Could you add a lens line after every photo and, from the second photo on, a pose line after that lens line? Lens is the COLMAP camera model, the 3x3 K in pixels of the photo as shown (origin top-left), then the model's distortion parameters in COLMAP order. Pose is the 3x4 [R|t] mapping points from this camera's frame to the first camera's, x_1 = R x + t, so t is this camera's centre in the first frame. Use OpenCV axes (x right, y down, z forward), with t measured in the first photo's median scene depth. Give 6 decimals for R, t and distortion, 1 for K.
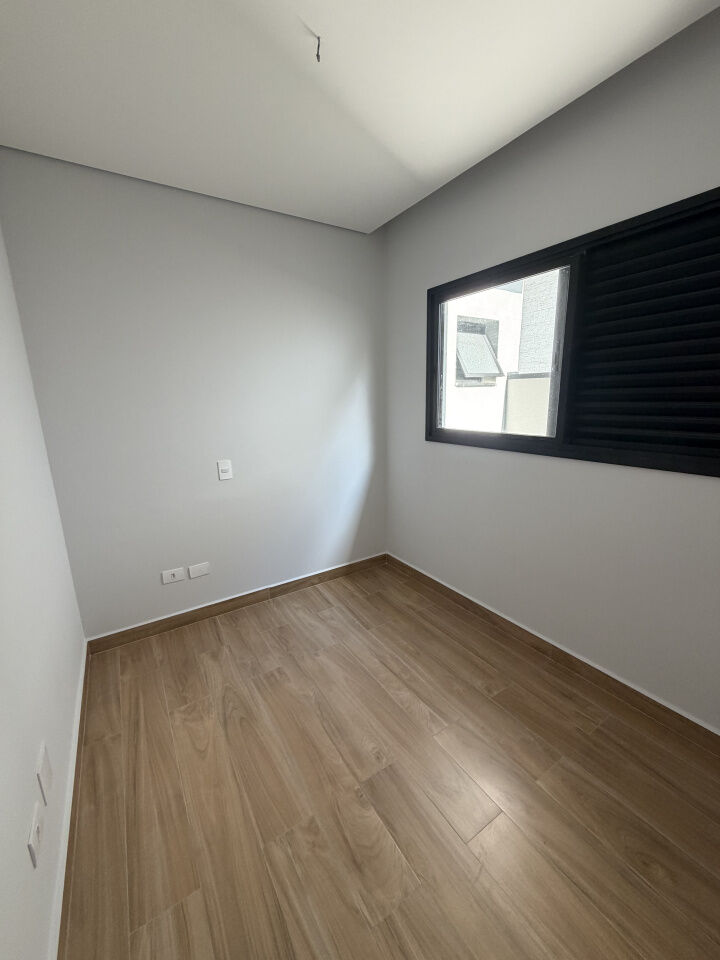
lens RADIAL K [[383.2, 0, 357.7], [0, 383.2, 483.3], [0, 0, 1]] dist [0.002448, 0.000581]
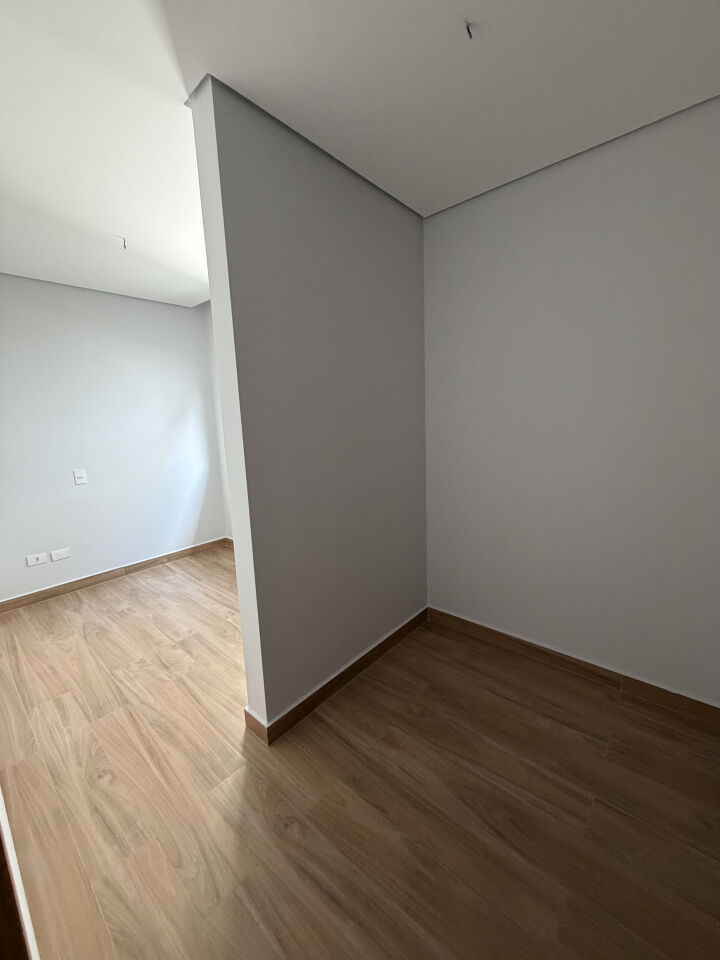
lens RADIAL K [[383.2, 0, 363.7], [0, 383.2, 478.2], [0, 0, 1]] dist [0.002448, 0.000581]
pose [[0.956152, -0.059397, 0.286786, 0.284834], [0.078330, 0.995410, -0.054991, 0.155579], [-0.282203, 0.075043, 0.956415, -0.746023]]
